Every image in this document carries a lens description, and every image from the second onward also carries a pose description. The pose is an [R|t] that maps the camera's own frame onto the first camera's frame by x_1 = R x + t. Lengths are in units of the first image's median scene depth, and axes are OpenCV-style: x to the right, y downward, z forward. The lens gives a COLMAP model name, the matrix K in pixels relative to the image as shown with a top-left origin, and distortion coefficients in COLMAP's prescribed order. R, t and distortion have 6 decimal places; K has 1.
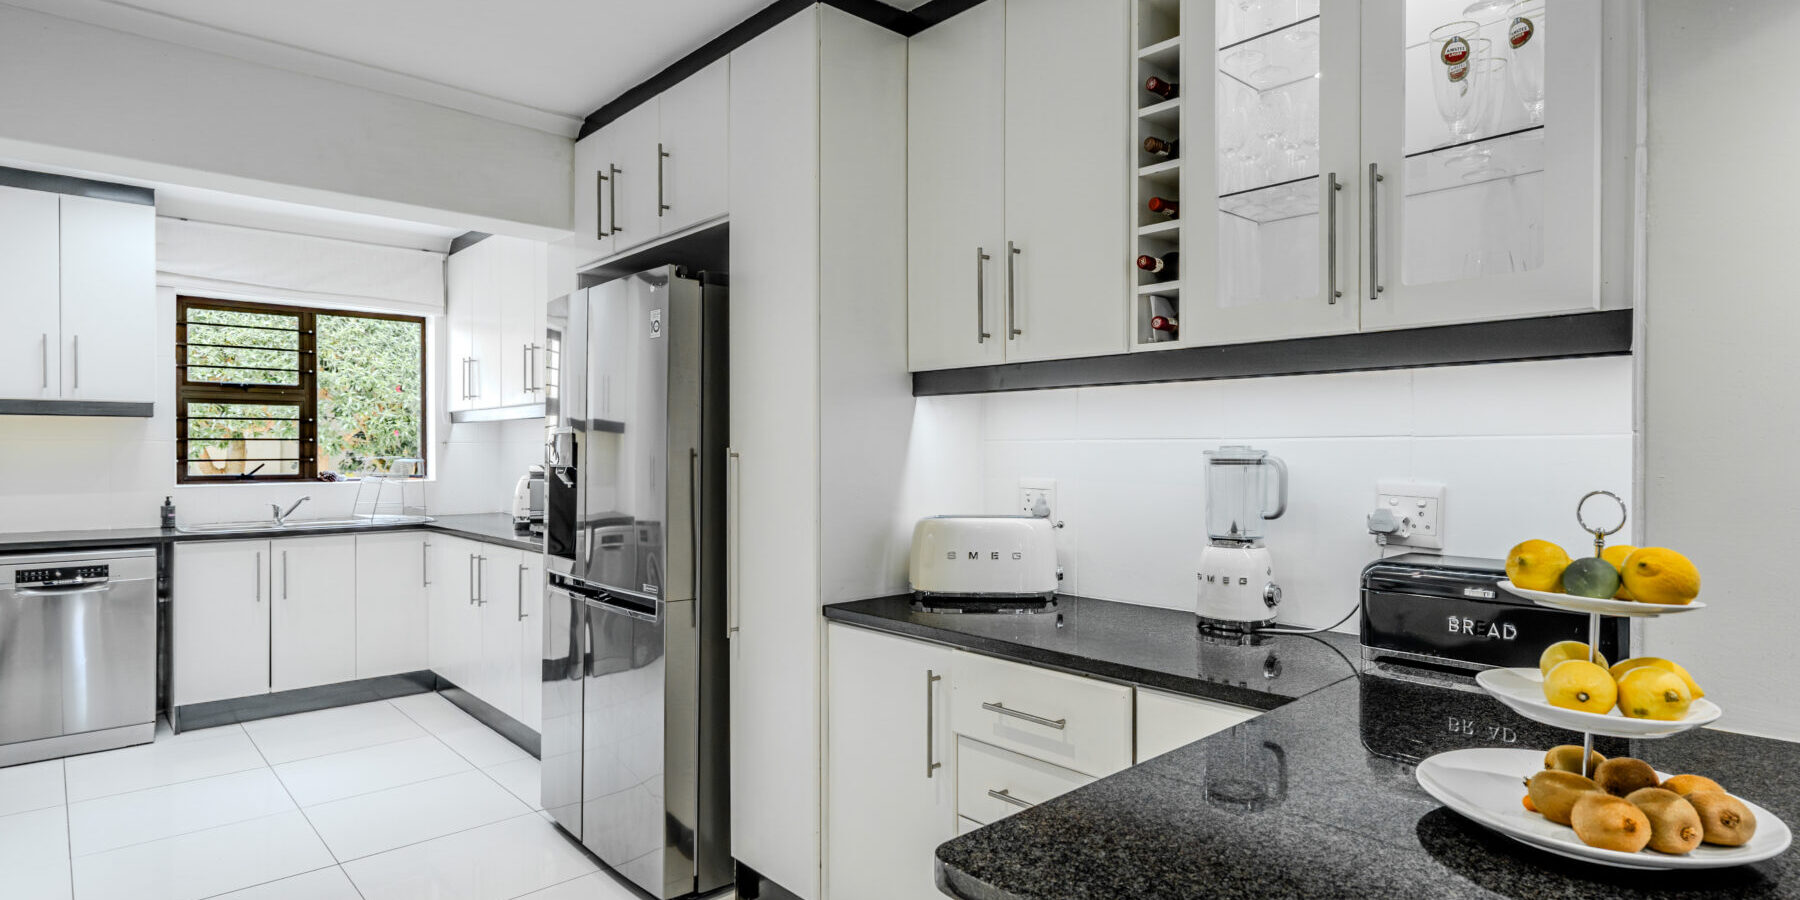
lens RADIAL K [[946.1, 0, 900.0], [0, 946.1, 450.0], [0, 0, 1]] dist [0.003133, 0.000430]
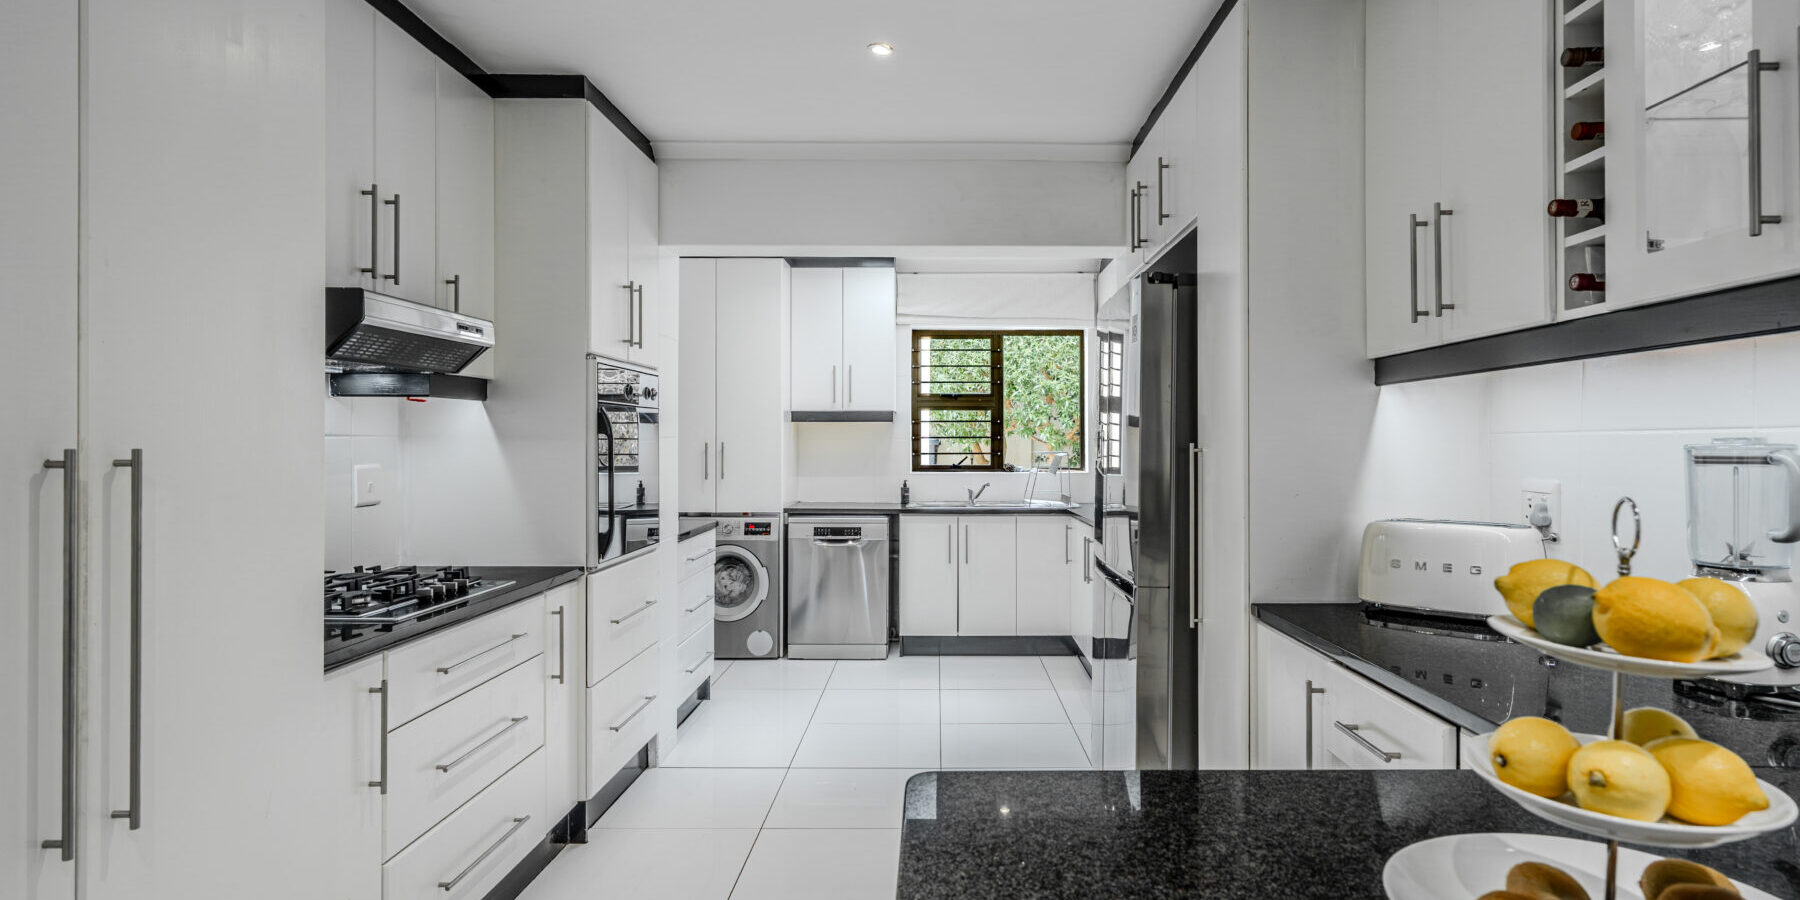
lens RADIAL K [[950.1, 0, 902.6], [0, 950.1, 432.1], [0, 0, 1]] dist [-0.006595, -0.001093]
pose [[0.725513, -0.010028, -0.688135, 0.176567], [-0.000340, 0.999888, -0.014930, 0.000947], [0.688208, 0.011066, 0.725429, 0.020020]]
